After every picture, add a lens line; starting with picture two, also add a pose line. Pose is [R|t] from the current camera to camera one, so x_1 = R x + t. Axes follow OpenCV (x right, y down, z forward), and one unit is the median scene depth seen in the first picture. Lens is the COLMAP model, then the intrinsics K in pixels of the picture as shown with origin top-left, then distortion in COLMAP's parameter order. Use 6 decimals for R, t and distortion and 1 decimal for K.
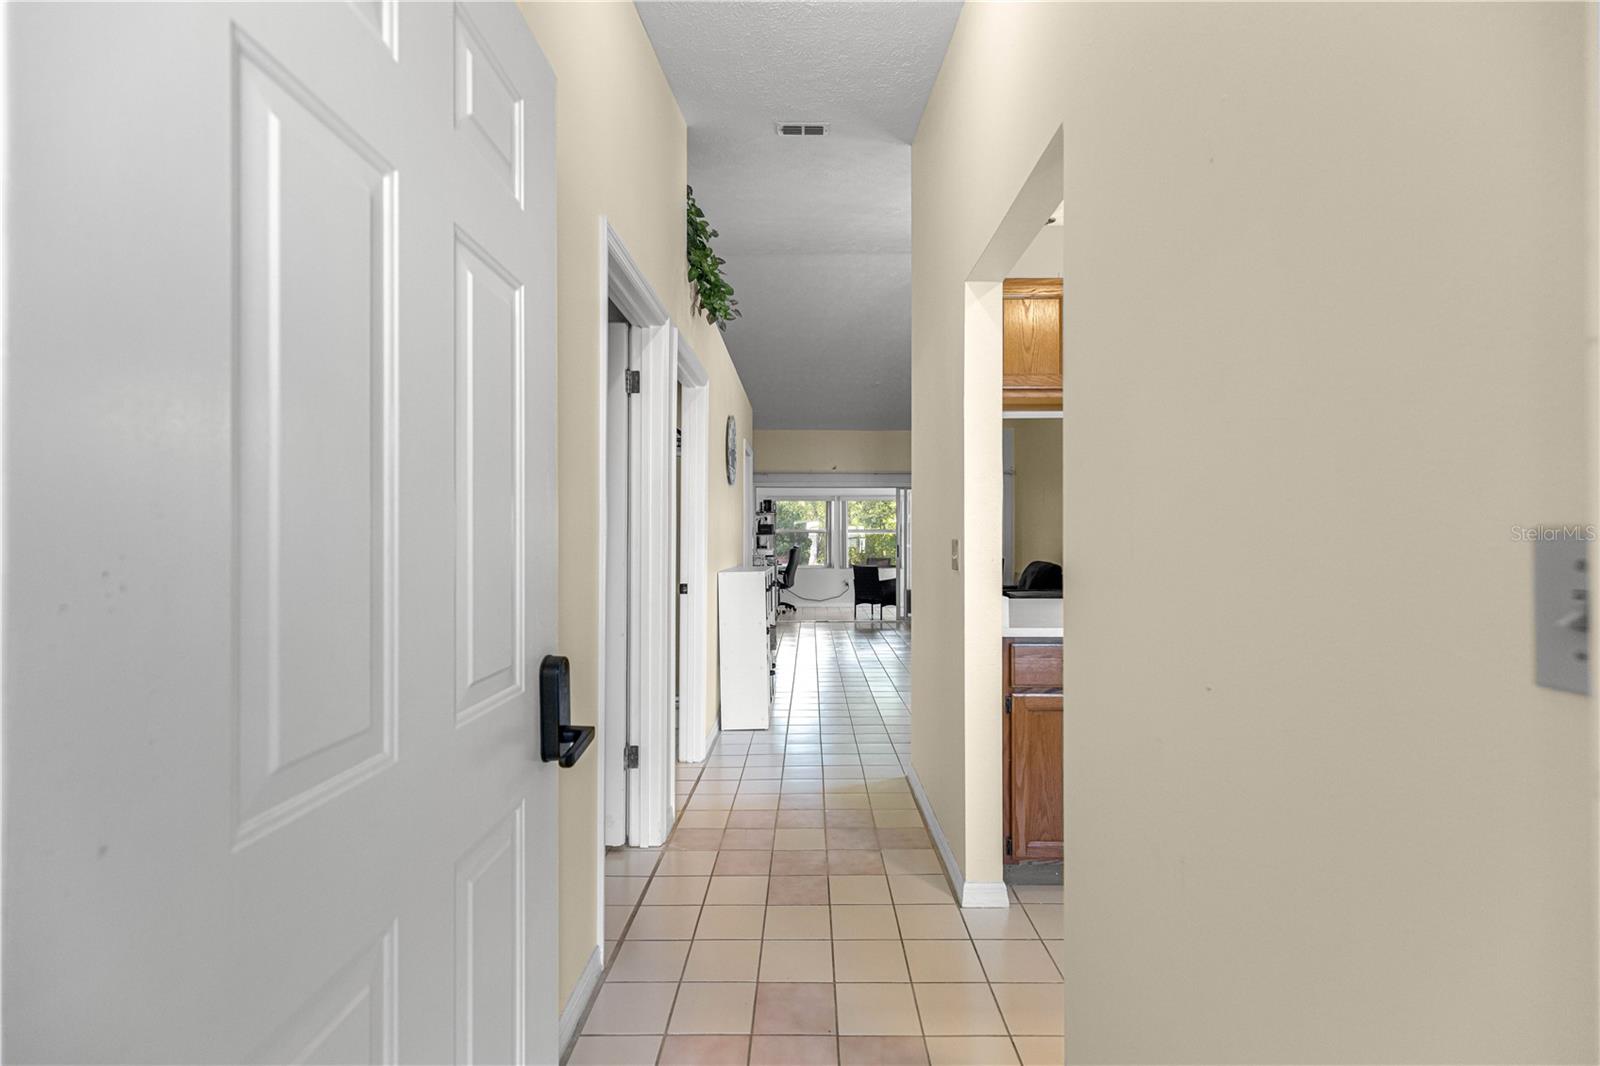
lens RADIAL K [[719.7, 0, 799.0], [0, 719.7, 529.5], [0, 0, 1]] dist [-0.000057, 0.000066]
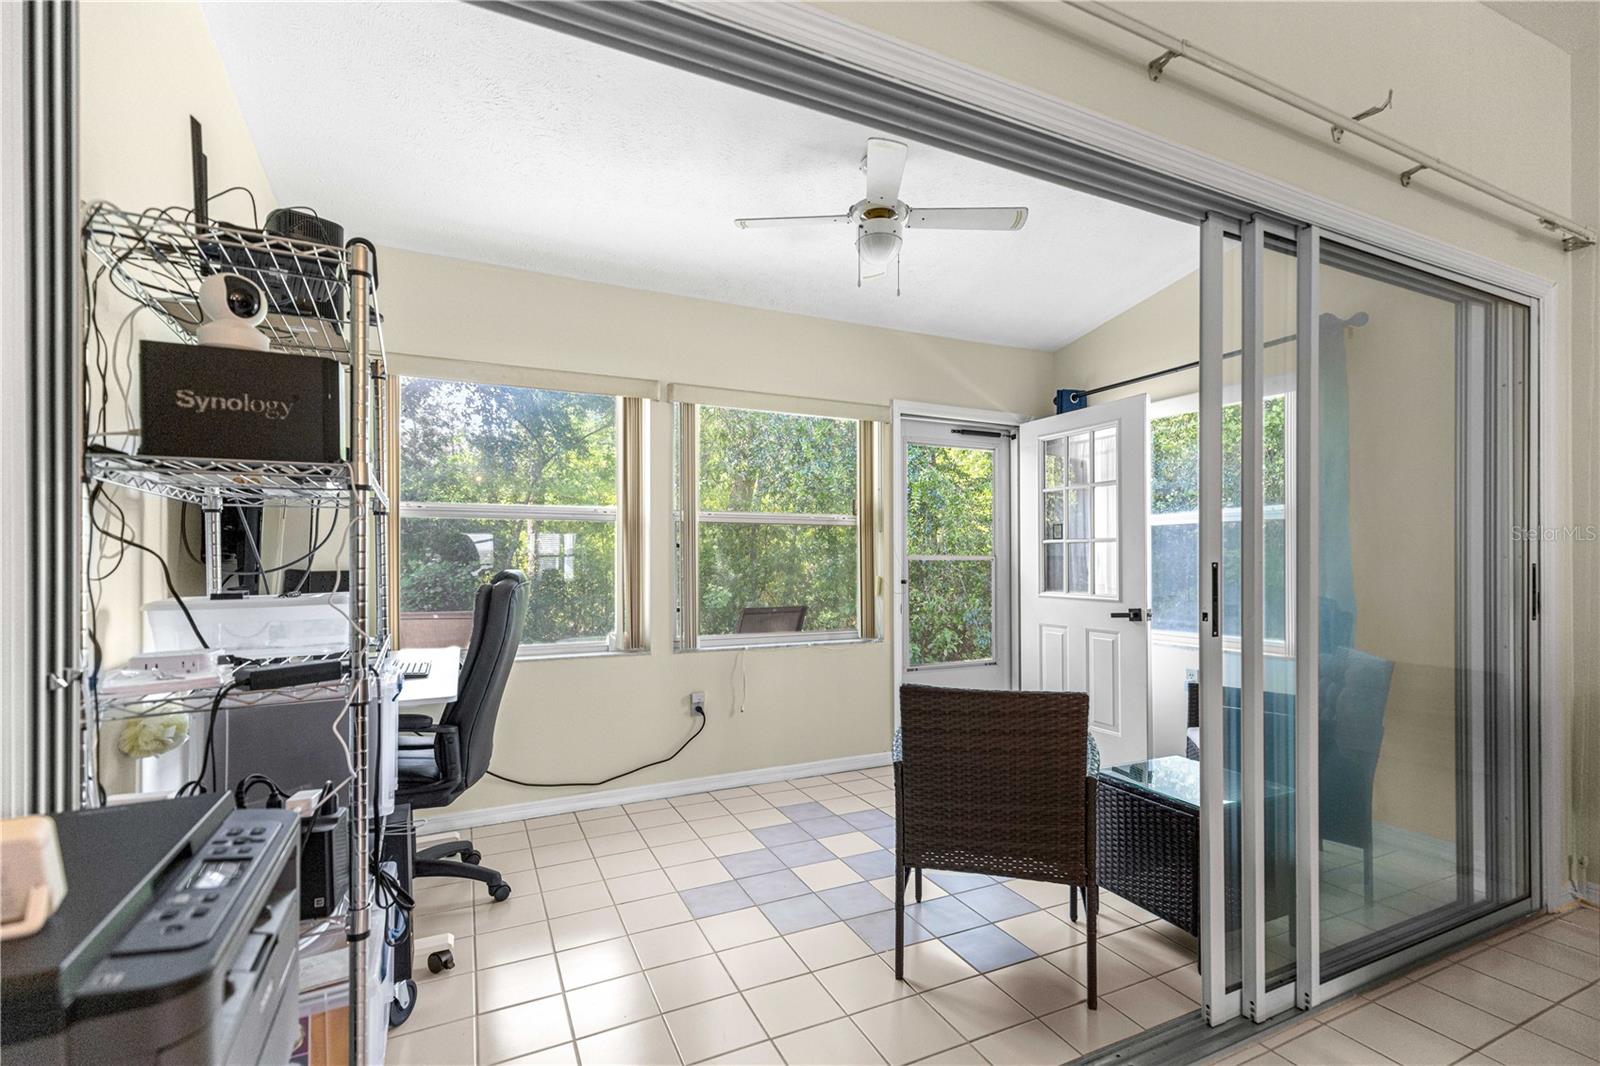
lens RADIAL K [[719.7, 0, 799.4], [0, 719.7, 545.8], [0, 0, 1]] dist [-0.000057, 0.000066]
pose [[0.905076, 0.007782, 0.425179, -0.015976], [-0.003007, 0.999925, -0.011901, 0.019252], [-0.425240, 0.009492, 0.905031, 0.779162]]
